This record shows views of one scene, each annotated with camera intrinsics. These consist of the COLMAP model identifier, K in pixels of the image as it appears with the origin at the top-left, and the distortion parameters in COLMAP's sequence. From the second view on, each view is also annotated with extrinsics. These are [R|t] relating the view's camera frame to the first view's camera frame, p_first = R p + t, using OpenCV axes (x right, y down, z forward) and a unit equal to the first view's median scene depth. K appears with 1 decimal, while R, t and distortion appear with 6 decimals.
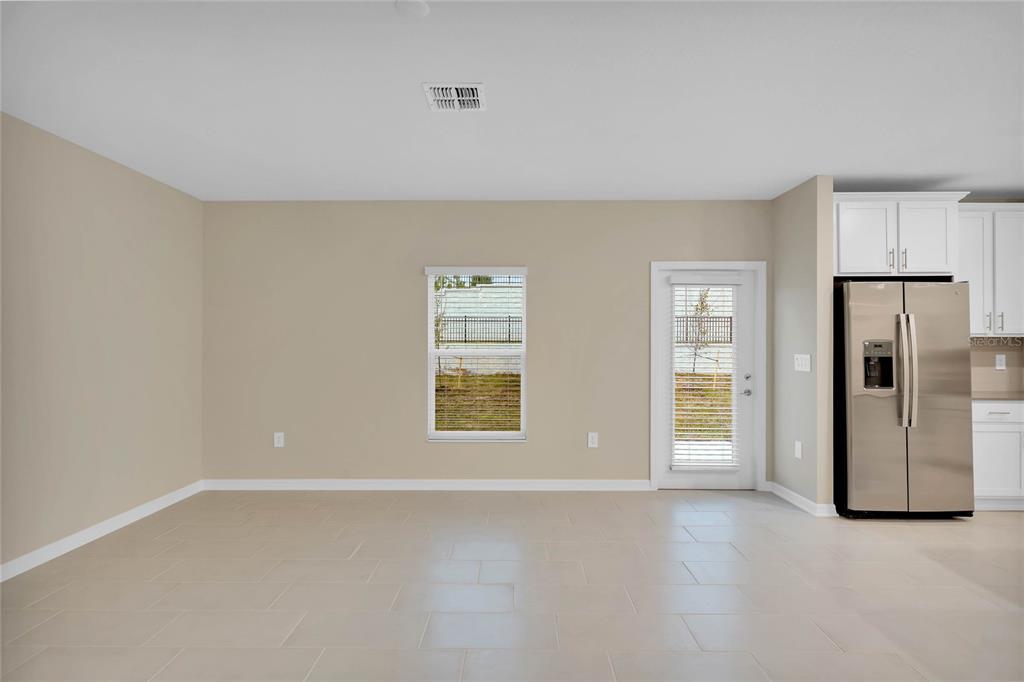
lens RADIAL K [[516.9, 0, 512.0], [0, 516.9, 341.0], [0, 0, 1]] dist [-0.000899, -0.000145]
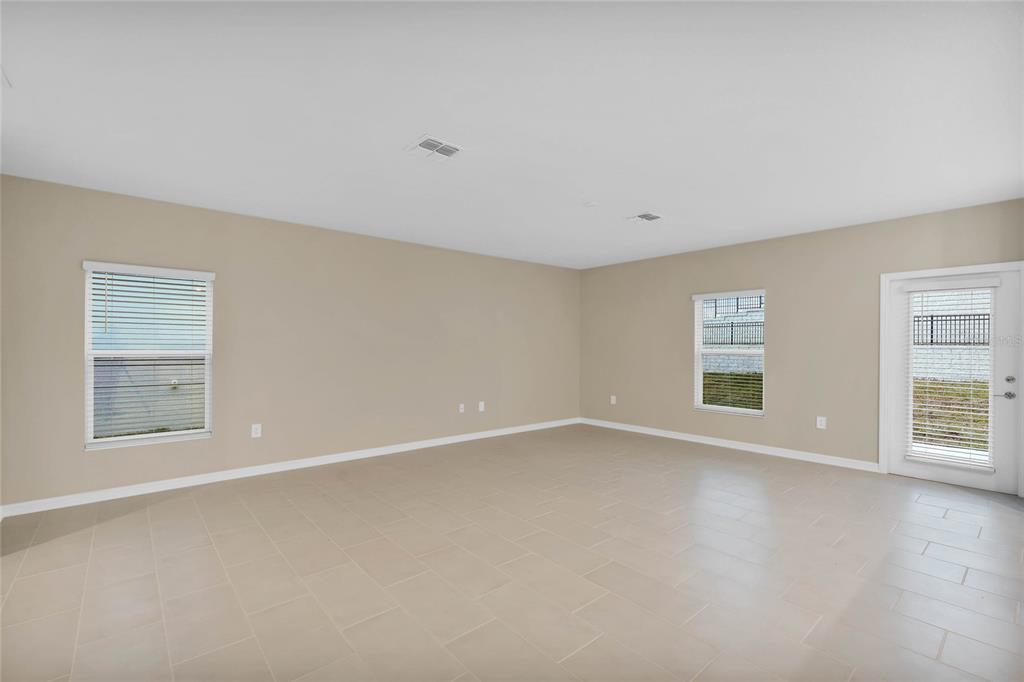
lens RADIAL K [[456.4, 0, 514.8], [0, 456.4, 347.9], [0, 0, 1]] dist [-0.000553, 0.000284]
pose [[0.664198, 0.004335, -0.747544, 0.480739], [0.002481, 0.999965, 0.008004, -0.000059], [0.747553, -0.007170, 0.664164, -0.280443]]
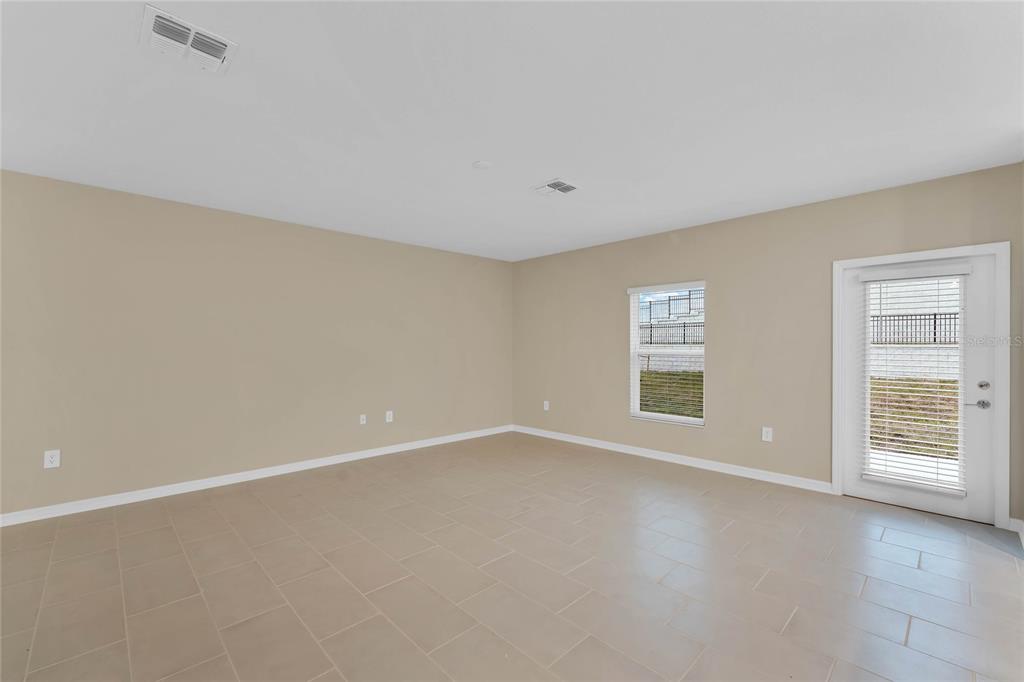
lens RADIAL K [[429.4, 0, 519.8], [0, 429.4, 345.9], [0, 0, 1]] dist [-0.000888, -0.000187]
pose [[0.712926, -0.000260, -0.701239, 0.410434], [0.004291, 0.999983, 0.003991, 0.000969], [0.701226, -0.005855, 0.712915, 0.000261]]
